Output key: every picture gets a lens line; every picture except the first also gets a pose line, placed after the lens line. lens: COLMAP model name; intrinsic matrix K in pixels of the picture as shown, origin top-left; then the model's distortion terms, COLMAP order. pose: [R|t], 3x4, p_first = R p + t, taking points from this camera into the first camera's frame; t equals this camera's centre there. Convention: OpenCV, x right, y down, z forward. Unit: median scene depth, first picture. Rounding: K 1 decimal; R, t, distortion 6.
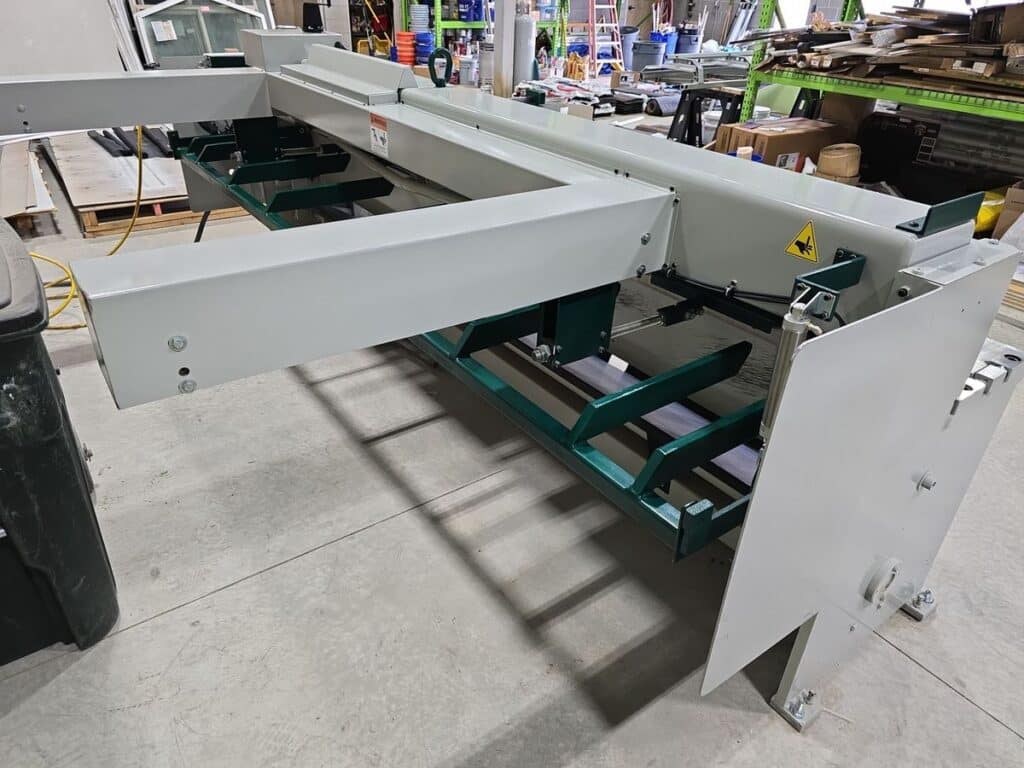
lens RADIAL K [[687.7, 0, 512.0], [0, 687.7, 384.0], [0, 0, 1]] dist [0.070415, -0.054336]
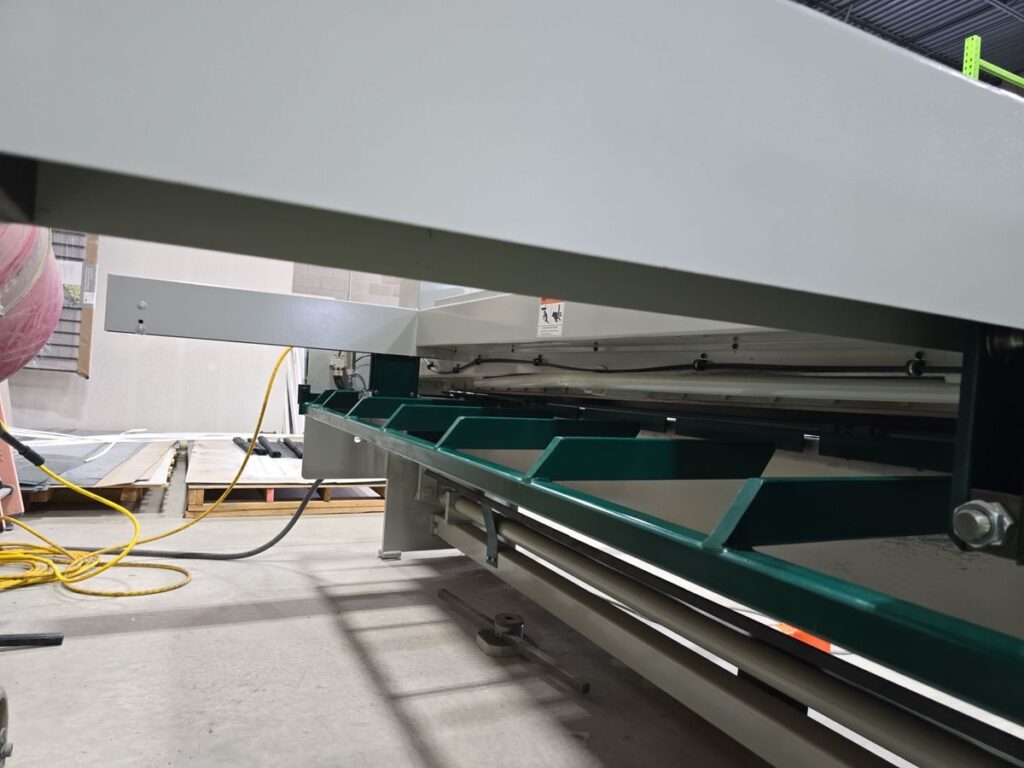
lens RADIAL K [[687.7, 0, 512.0], [0, 687.7, 384.0], [0, 0, 1]] dist [0.070415, -0.054336]
pose [[0.985277, 0.032503, -0.167848, -0.078801], [-0.113842, 0.857187, -0.502266, 0.061154], [0.127552, 0.513979, 0.848266, 0.301974]]
